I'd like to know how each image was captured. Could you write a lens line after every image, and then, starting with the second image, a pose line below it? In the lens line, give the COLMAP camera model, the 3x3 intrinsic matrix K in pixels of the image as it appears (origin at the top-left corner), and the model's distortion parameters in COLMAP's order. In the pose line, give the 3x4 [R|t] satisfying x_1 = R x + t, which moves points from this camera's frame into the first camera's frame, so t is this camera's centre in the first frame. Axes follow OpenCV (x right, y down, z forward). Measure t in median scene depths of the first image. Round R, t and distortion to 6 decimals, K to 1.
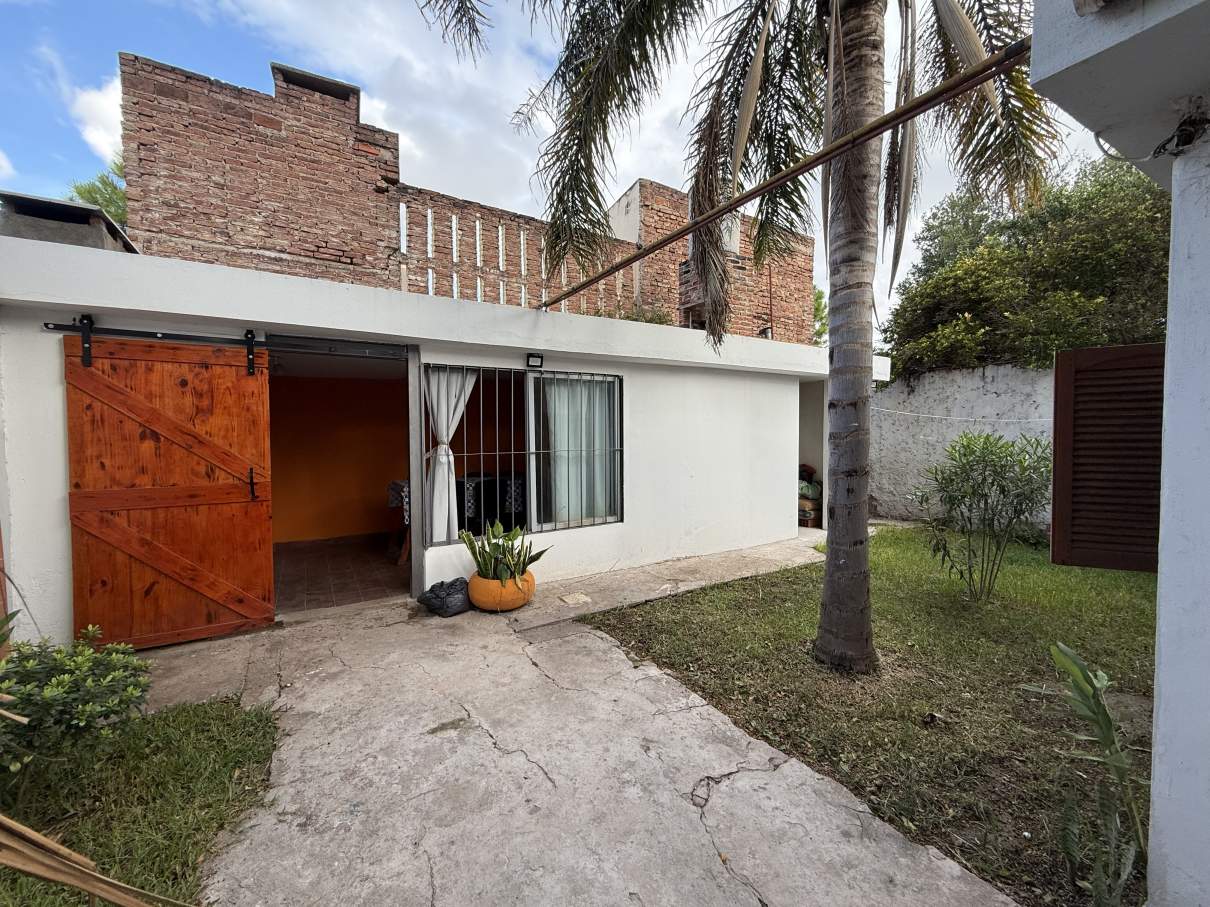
lens RADIAL K [[482.5, 0, 601.6], [0, 482.5, 452.1], [0, 0, 1]] dist [-0.000115, 0.000536]
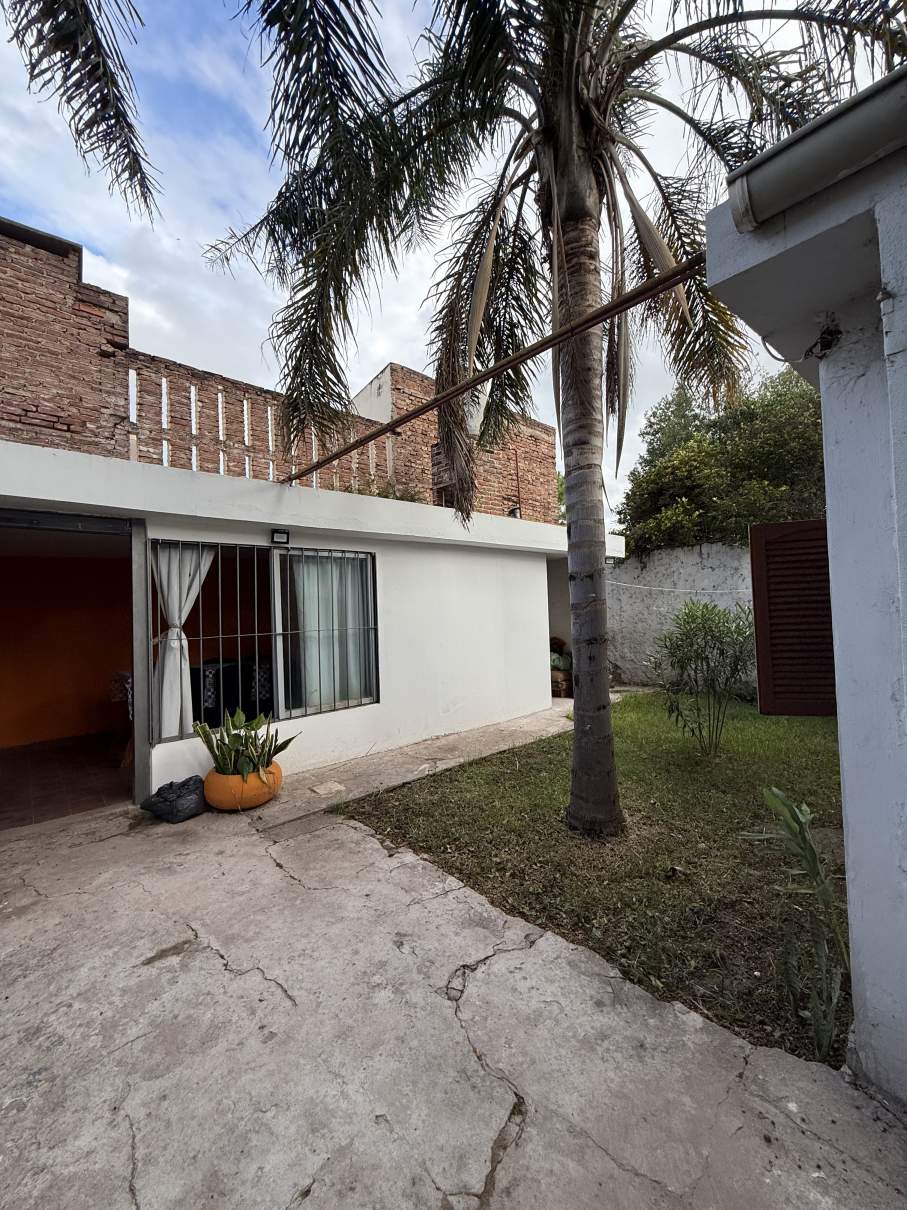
lens RADIAL K [[482.5, 0, 453.9], [0, 482.5, 601.5], [0, 0, 1]] dist [-0.000115, 0.000536]
pose [[0.982399, -0.021591, 0.185543, 0.024405], [0.033411, 0.997590, -0.060814, 0.009008], [-0.183782, 0.065943, 0.980753, 0.014293]]
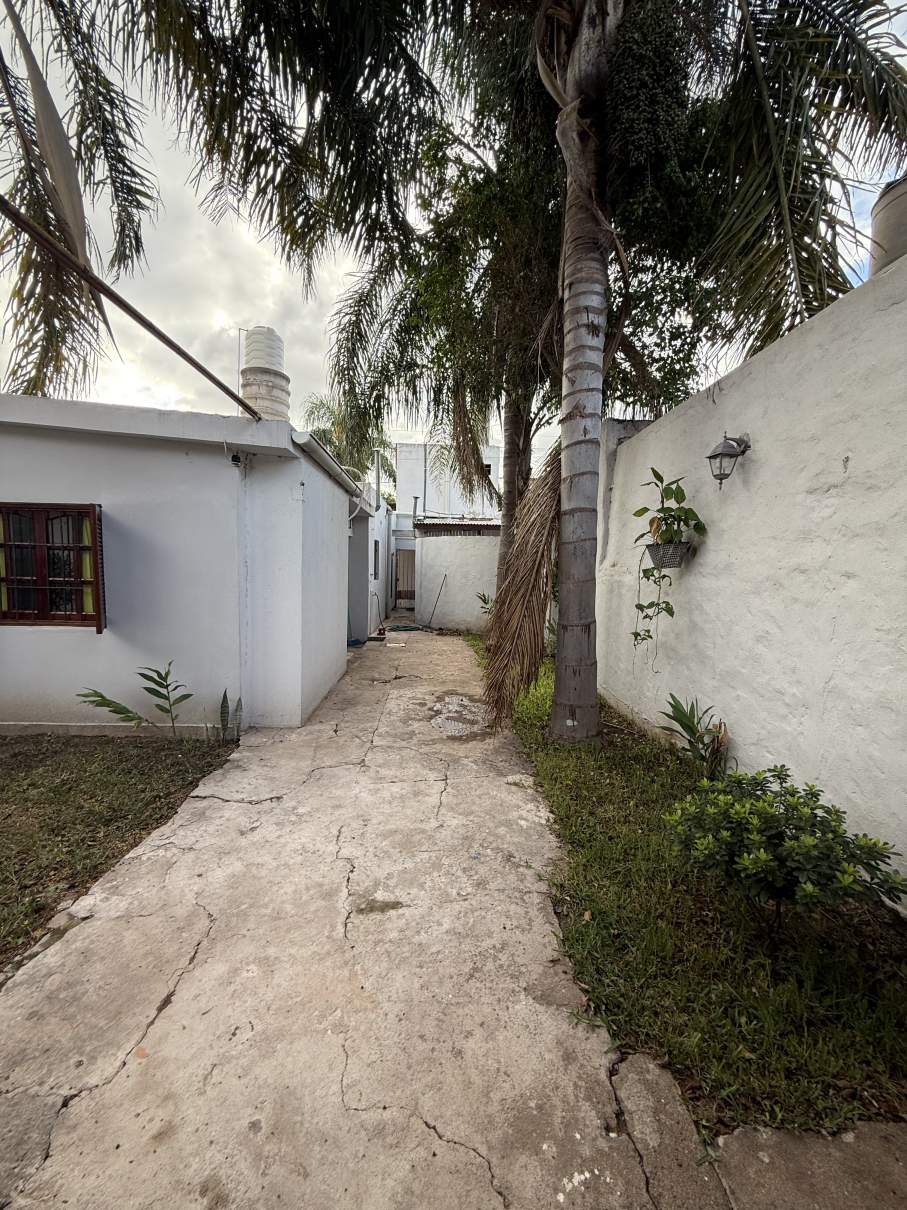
lens RADIAL K [[482.5, 0, 453.9], [0, 482.5, 601.5], [0, 0, 1]] dist [-0.000115, 0.000536]
pose [[-0.869957, -0.053960, 0.490167, -0.567024], [-0.000568, 0.994104, 0.108427, -0.036663], [-0.493128, 0.094049, -0.864858, 1.120559]]
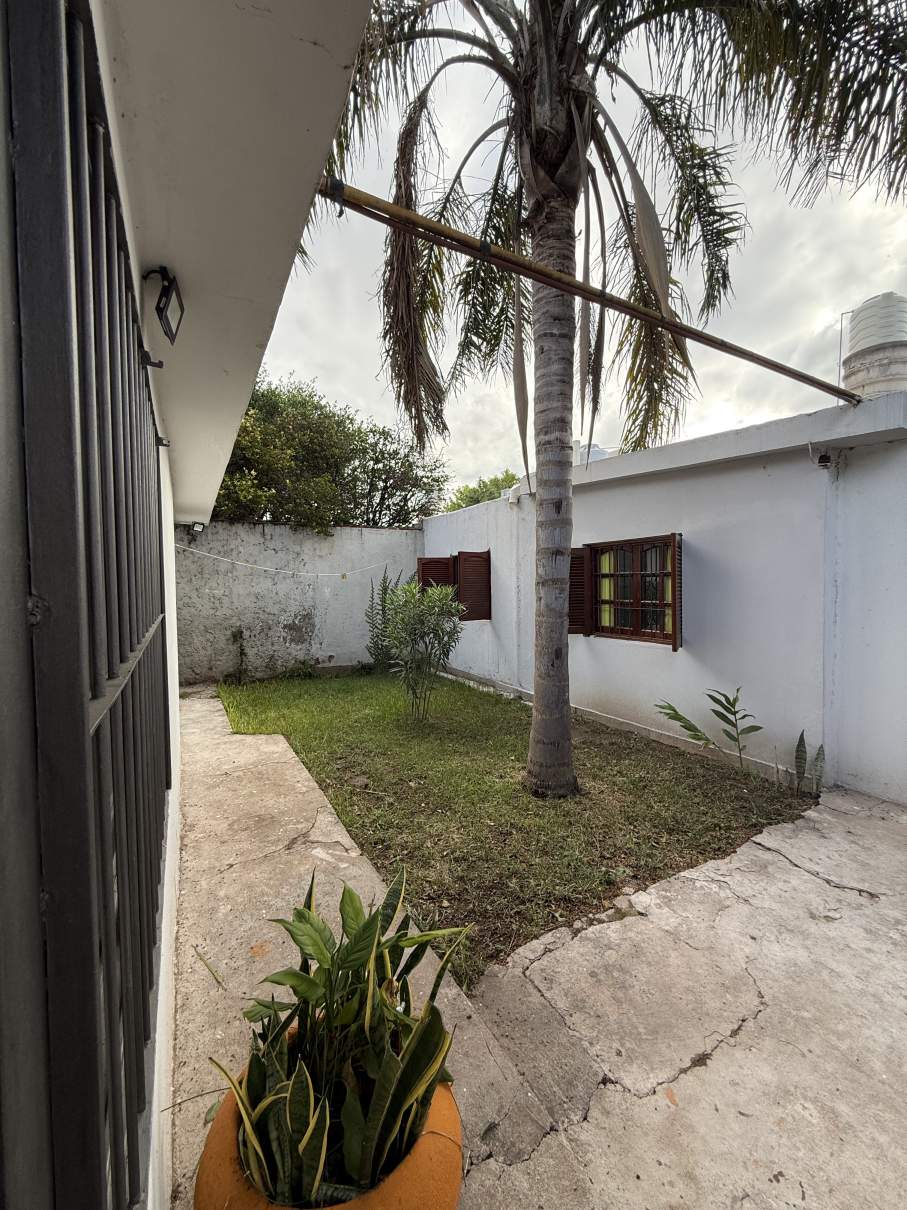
lens RADIAL K [[482.5, 0, 453.9], [0, 482.5, 601.5], [0, 0, 1]] dist [-0.000115, 0.000536]
pose [[0.035165, -0.027290, 0.999009, -0.537932], [0.047716, 0.998533, 0.025597, -0.024844], [-0.998242, 0.046768, 0.036416, 1.073878]]
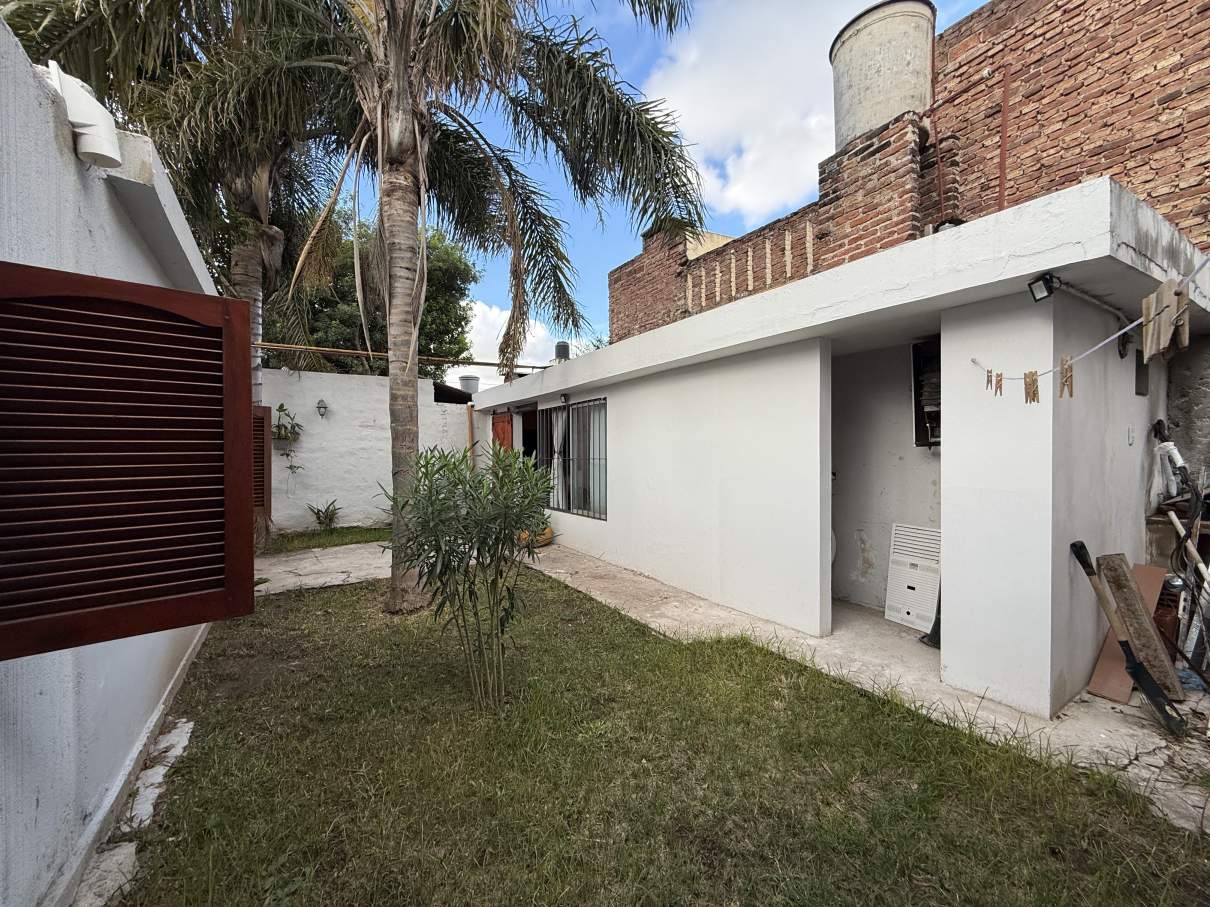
lens RADIAL K [[482.5, 0, 601.6], [0, 482.5, 452.1], [0, 0, 1]] dist [-0.000115, 0.000536]
pose [[0.014281, 0.010303, -0.999845, 1.785044], [-0.030165, 0.999496, 0.009869, -0.050034], [0.999443, 0.030019, 0.014585, 1.421219]]
